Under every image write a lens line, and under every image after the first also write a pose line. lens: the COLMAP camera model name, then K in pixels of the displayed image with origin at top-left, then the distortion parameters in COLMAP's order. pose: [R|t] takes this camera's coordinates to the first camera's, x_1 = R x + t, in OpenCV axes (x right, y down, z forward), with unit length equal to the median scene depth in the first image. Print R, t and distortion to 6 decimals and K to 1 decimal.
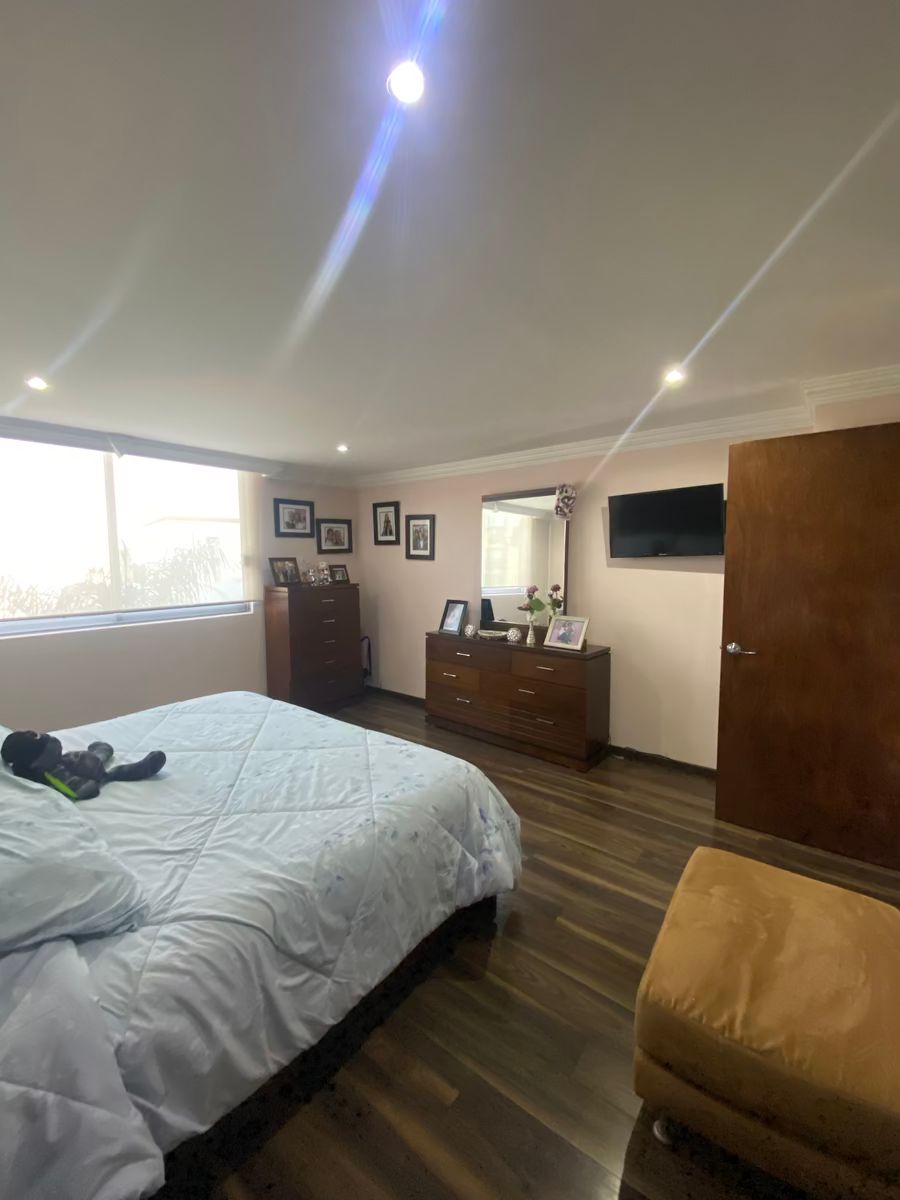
lens RADIAL K [[490.2, 0, 450.0], [0, 490.2, 600.0], [0, 0, 1]] dist [0.000445, -0.000039]
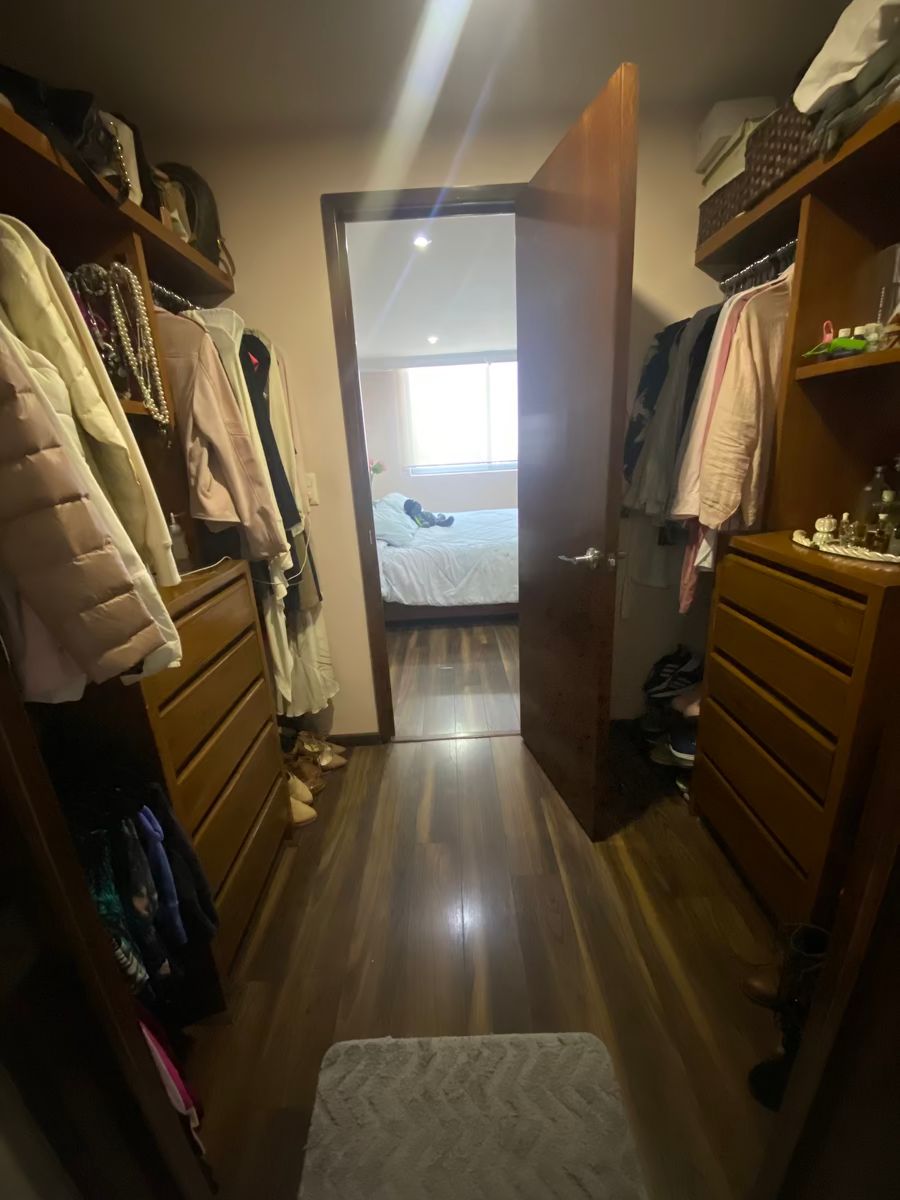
lens RADIAL K [[482.3, 0, 450.0], [0, 482.3, 600.0], [0, 0, 1]] dist [-0.000358, -0.000296]
pose [[0.632572, 0.215853, -0.743815, 1.704915], [-0.028112, 0.966145, 0.256465, 0.173796], [0.773991, -0.141322, 0.617224, -0.640170]]
